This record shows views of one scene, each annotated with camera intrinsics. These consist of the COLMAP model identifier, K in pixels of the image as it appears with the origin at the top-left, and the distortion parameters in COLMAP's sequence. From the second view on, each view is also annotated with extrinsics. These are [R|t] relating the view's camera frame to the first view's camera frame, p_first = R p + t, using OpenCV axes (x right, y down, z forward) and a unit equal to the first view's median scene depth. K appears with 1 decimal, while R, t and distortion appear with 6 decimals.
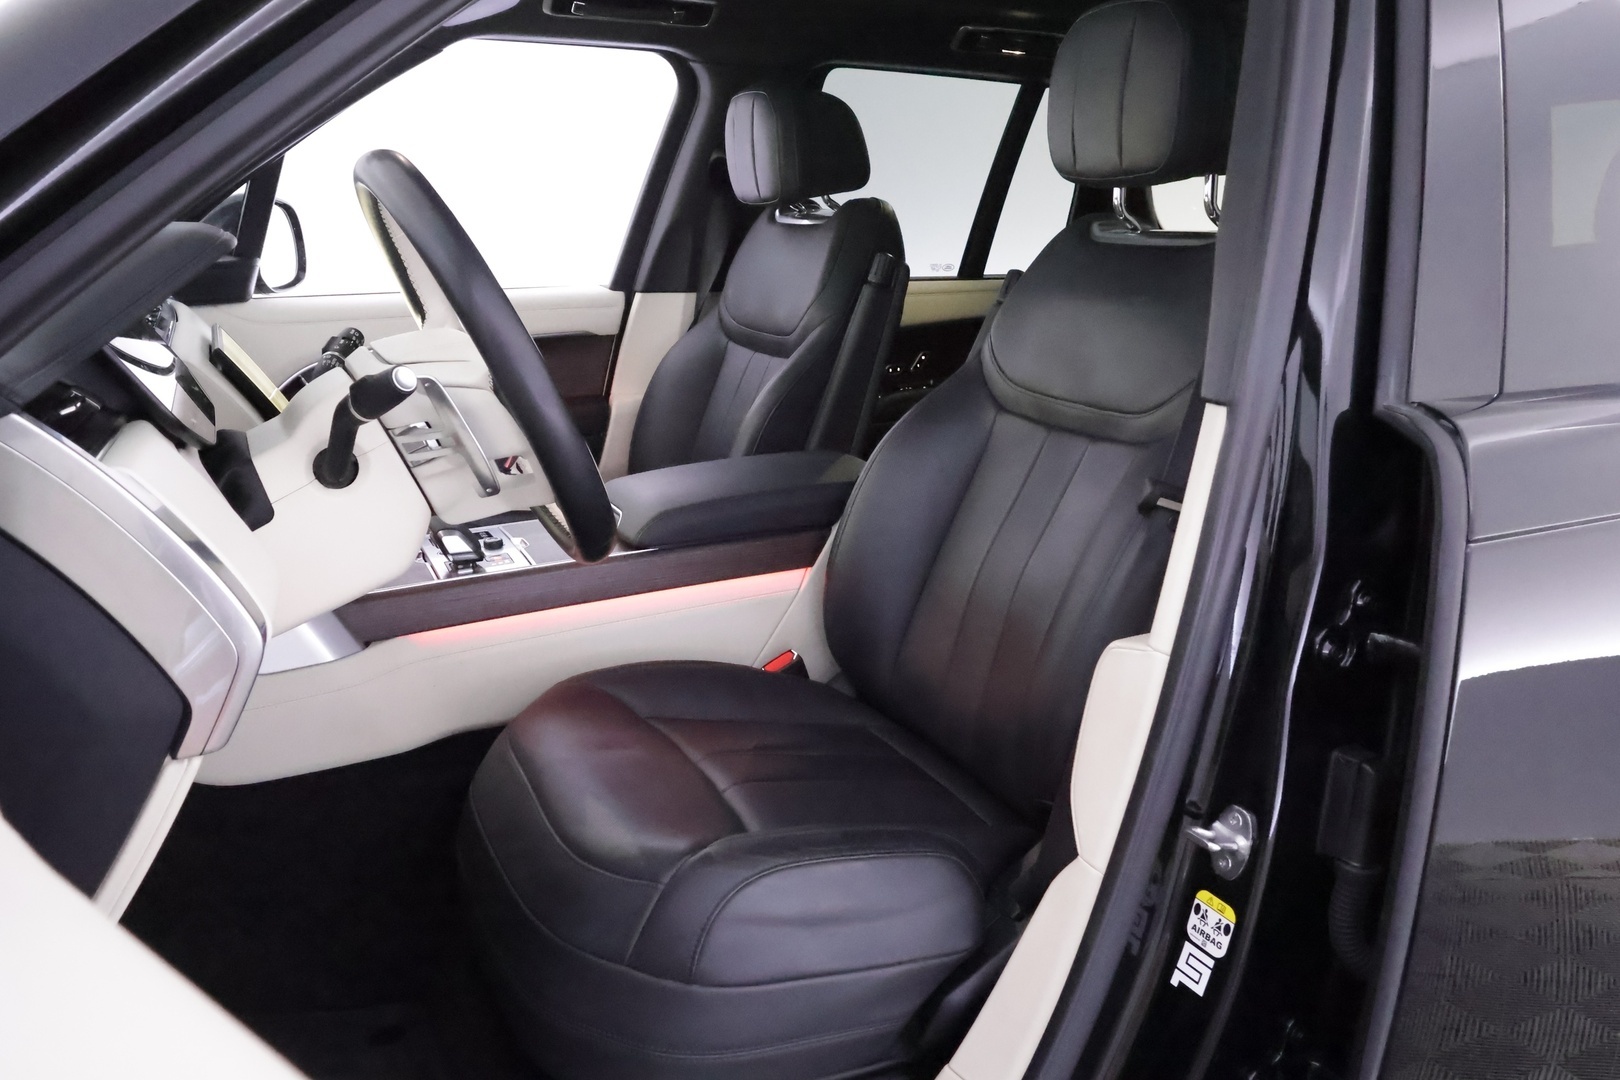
lens RADIAL K [[1262.6, 0, 820.4], [0, 1262.6, 536.6], [0, 0, 1]] dist [-0.002619, 0.009189]
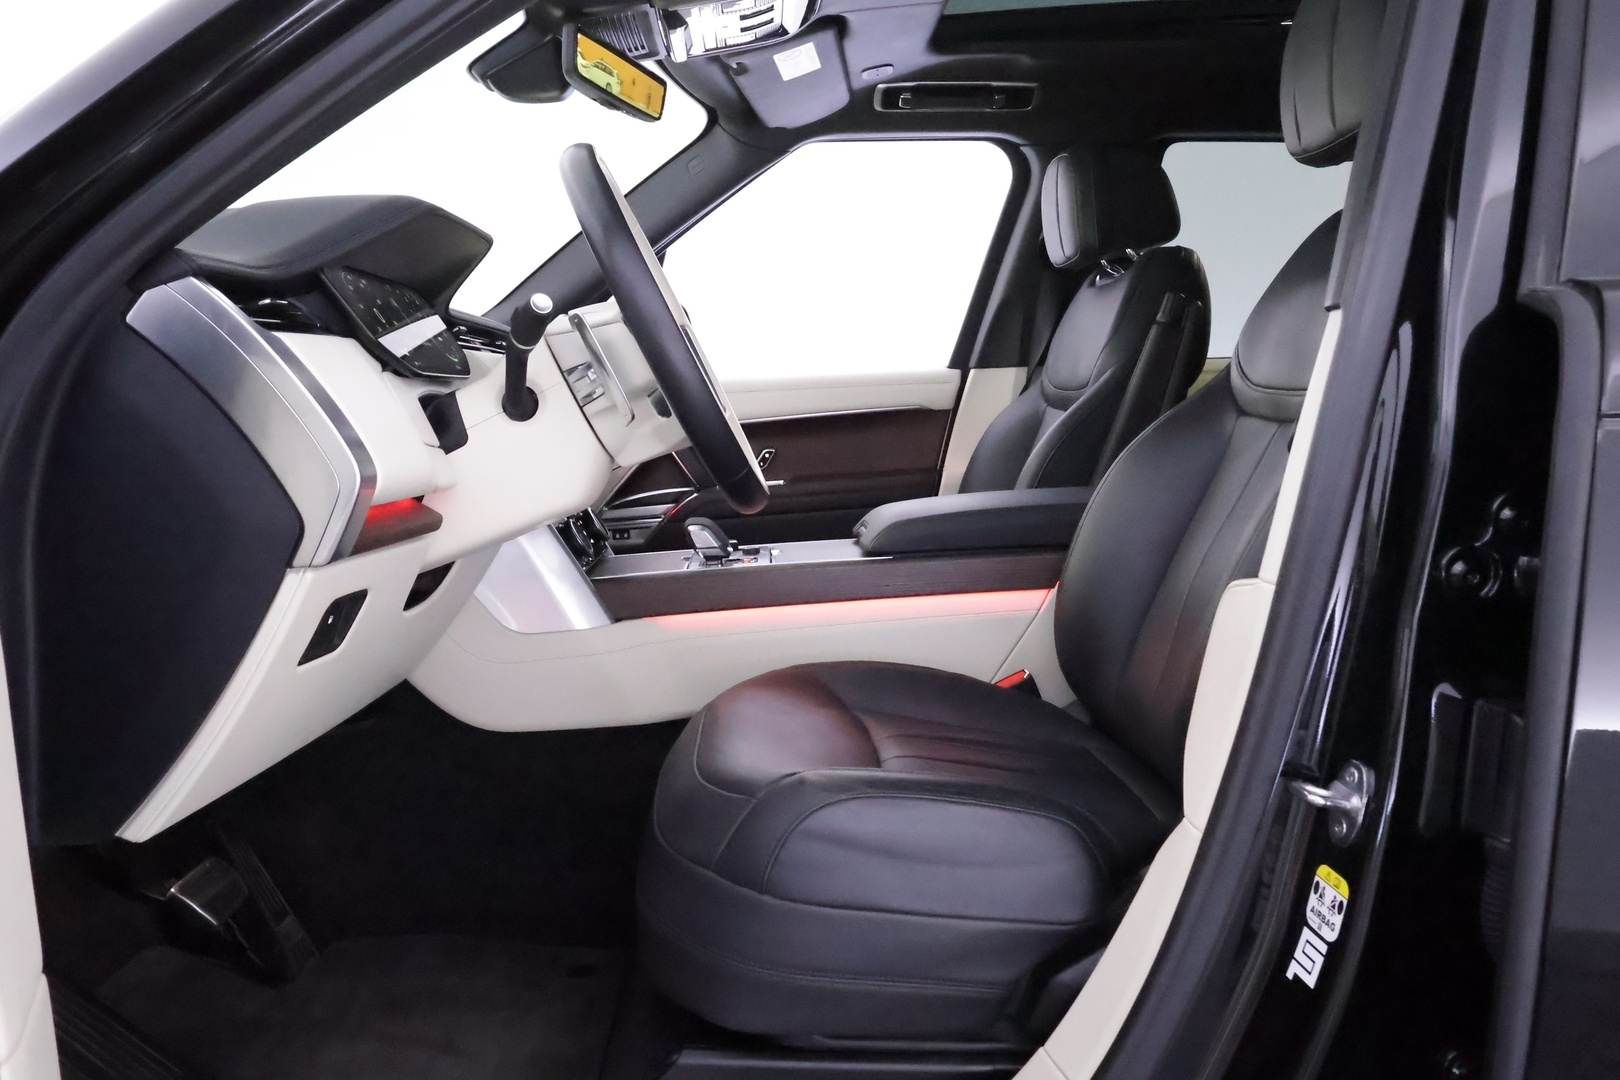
lens RADIAL K [[1262.6, 0, 821.5], [0, 1262.6, 547.5], [0, 0, 1]] dist [-0.002619, 0.009189]
pose [[0.917827, 0.013216, -0.396760, 0.324897], [-0.070561, 0.988962, -0.130287, 0.200849], [0.390659, 0.147577, 0.908629, 0.056284]]
